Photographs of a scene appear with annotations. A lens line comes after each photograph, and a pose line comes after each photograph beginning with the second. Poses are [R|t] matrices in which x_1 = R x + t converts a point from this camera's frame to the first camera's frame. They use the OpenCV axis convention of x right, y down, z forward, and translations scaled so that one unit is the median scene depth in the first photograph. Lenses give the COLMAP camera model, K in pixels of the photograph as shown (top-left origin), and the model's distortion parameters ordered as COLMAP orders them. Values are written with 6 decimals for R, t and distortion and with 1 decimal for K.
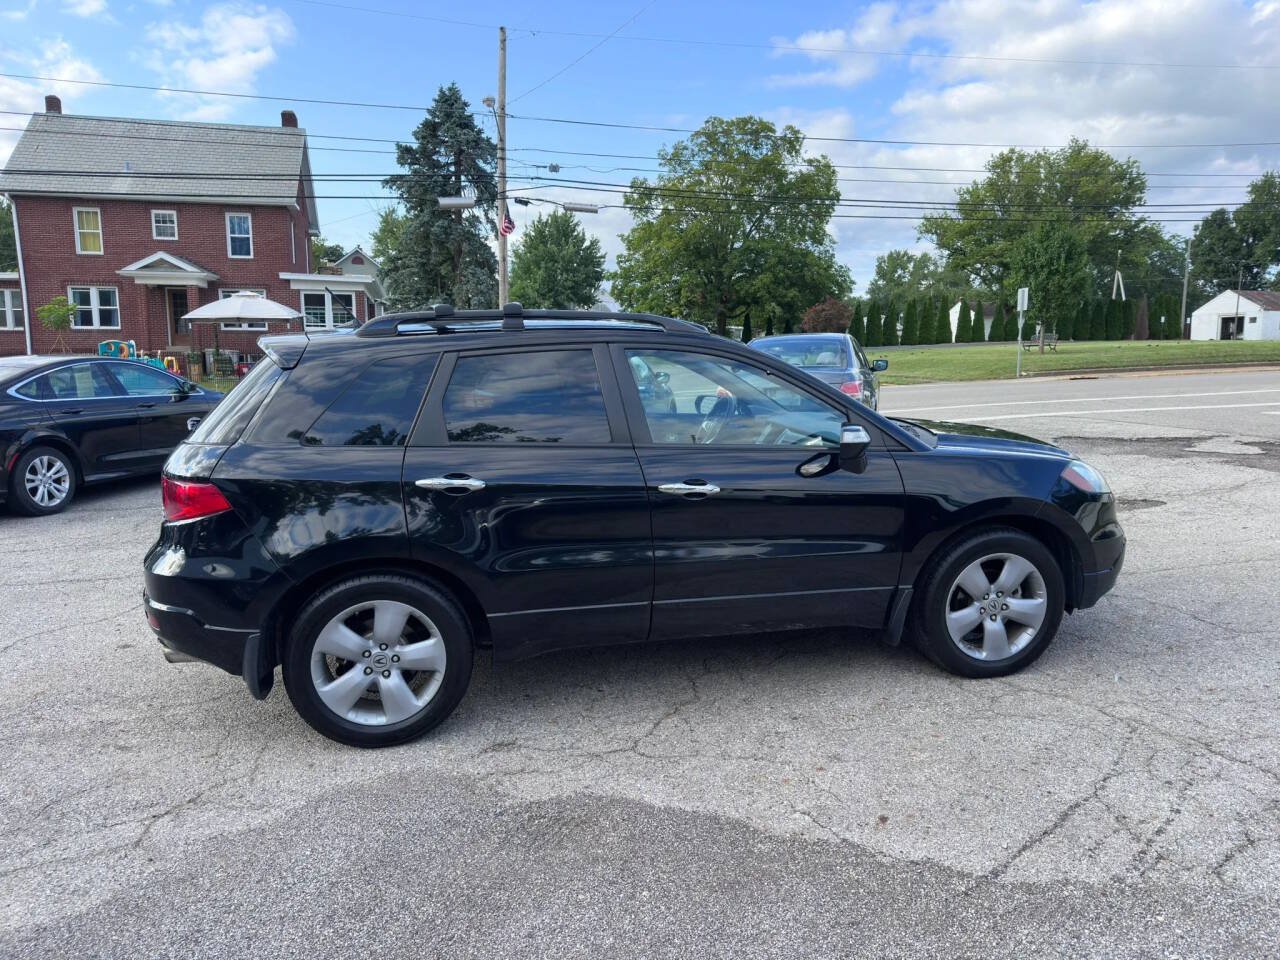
lens RADIAL K [[897.2, 0, 640.0], [0, 897.2, 480.0], [0, 0, 1]] dist [0.012245, -0.024123]
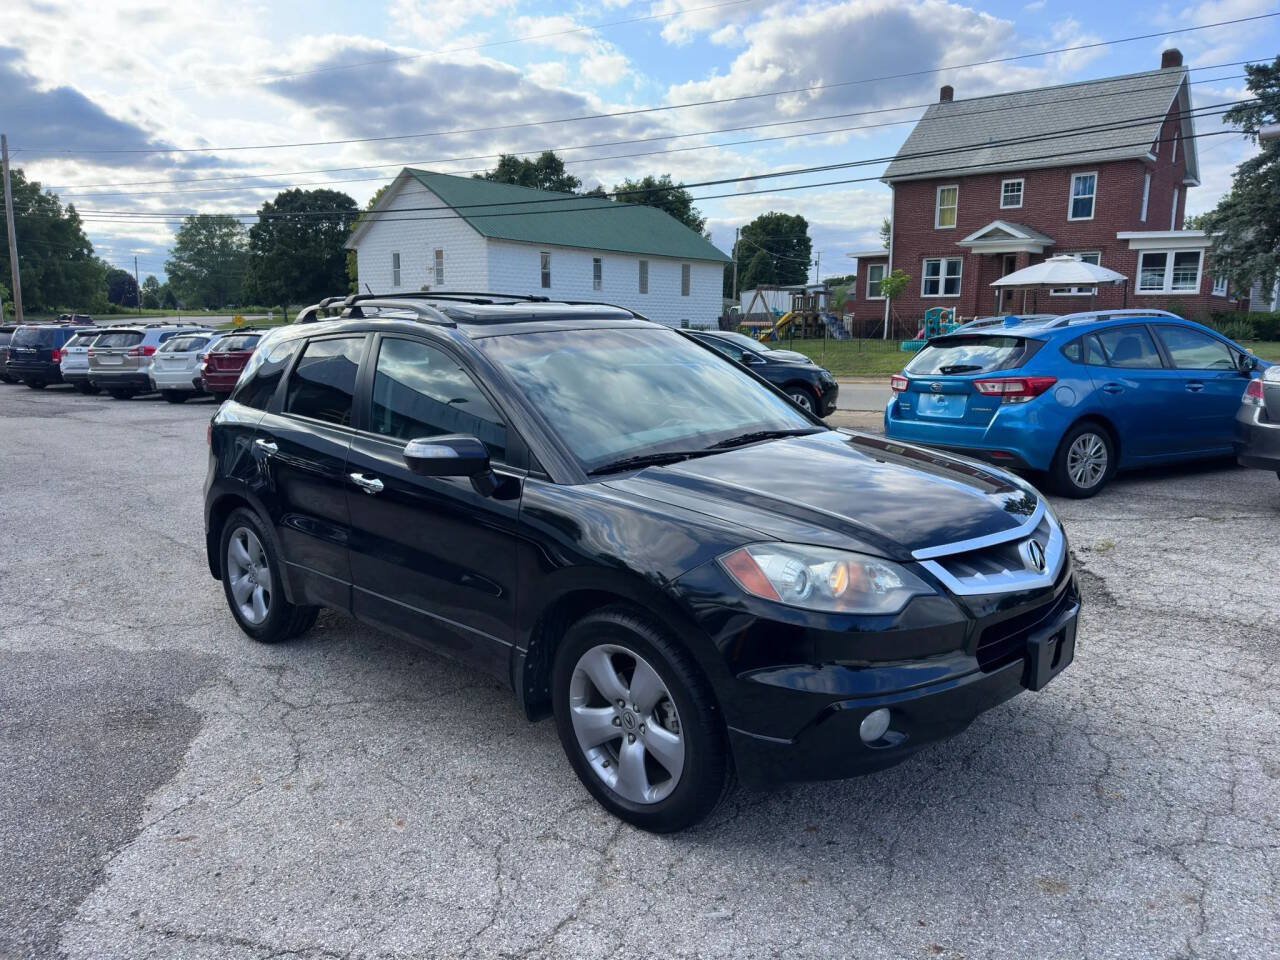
lens RADIAL K [[897.2, 0, 640.0], [0, 897.2, 480.0], [0, 0, 1]] dist [0.012245, -0.024123]
pose [[0.570410, 0.147576, -0.807993, 0.105518], [-0.115552, 0.988361, 0.098944, -0.012709], [0.813191, 0.036927, 0.580824, 0.068462]]
